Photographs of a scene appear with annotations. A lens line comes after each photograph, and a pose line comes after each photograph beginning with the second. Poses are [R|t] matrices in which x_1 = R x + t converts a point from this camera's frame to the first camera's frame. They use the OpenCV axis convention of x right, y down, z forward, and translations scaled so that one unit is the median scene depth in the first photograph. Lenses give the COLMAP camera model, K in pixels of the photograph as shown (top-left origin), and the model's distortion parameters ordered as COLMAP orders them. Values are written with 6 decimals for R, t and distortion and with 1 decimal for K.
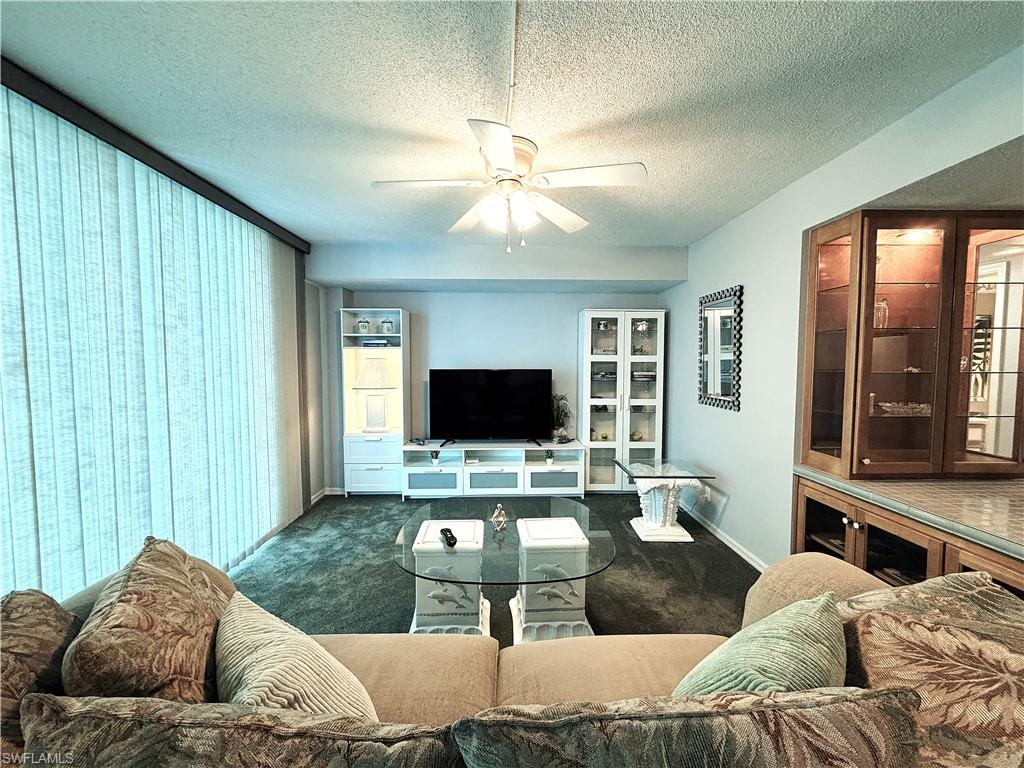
lens RADIAL K [[407.7, 0, 507.5], [0, 407.7, 379.7], [0, 0, 1]] dist [0.001742, 0.000545]
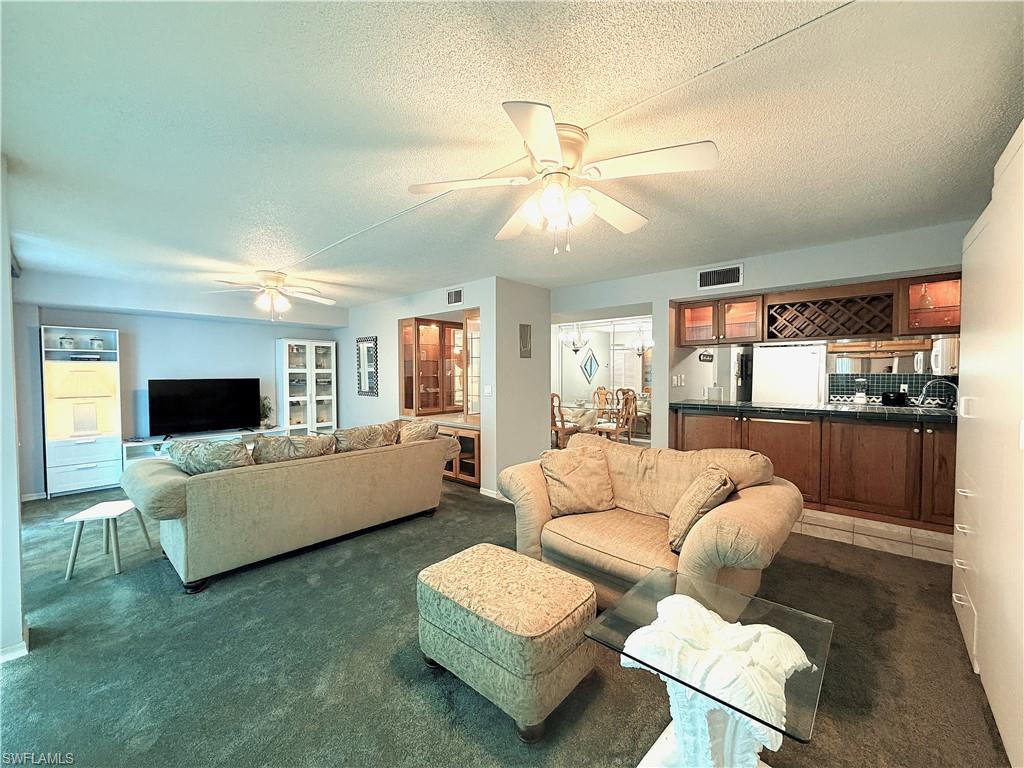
lens RADIAL K [[407.7, 0, 507.8], [0, 407.7, 381.0], [0, 0, 1]] dist [0.001742, 0.000545]
pose [[0.681770, -0.019466, 0.731307, -0.355199], [0.037833, 0.999246, -0.008673, 0.030581], [-0.730587, 0.033580, 0.681993, -0.645287]]
